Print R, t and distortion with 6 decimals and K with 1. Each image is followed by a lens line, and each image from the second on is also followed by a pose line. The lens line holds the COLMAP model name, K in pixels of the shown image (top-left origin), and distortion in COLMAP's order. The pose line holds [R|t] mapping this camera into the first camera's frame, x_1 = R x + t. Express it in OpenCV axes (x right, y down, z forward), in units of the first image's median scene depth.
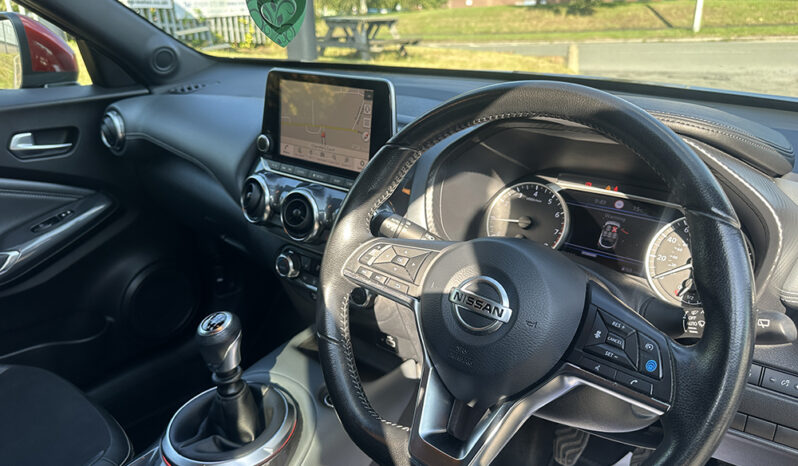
lens RADIAL K [[535.4, 0, 399.8], [0, 535.4, 215.1], [0, 0, 1]] dist [0.003845, -0.130135]
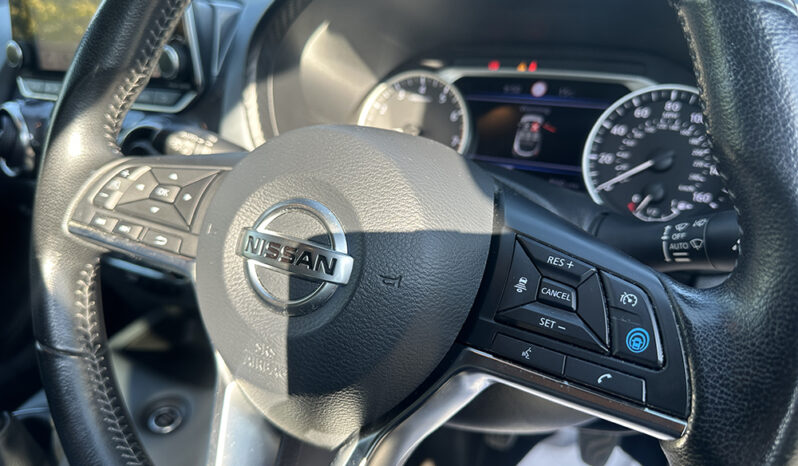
lens RADIAL K [[563.7, 0, 399.0], [0, 563.7, 233.0], [0, 0, 1]] dist [0.035759, -0.045843]
pose [[0.983404, -0.114071, 0.141085, 0.163774], [0.097677, 0.988182, 0.118133, 0.087751], [-0.152893, -0.102391, 0.982924, 0.434692]]
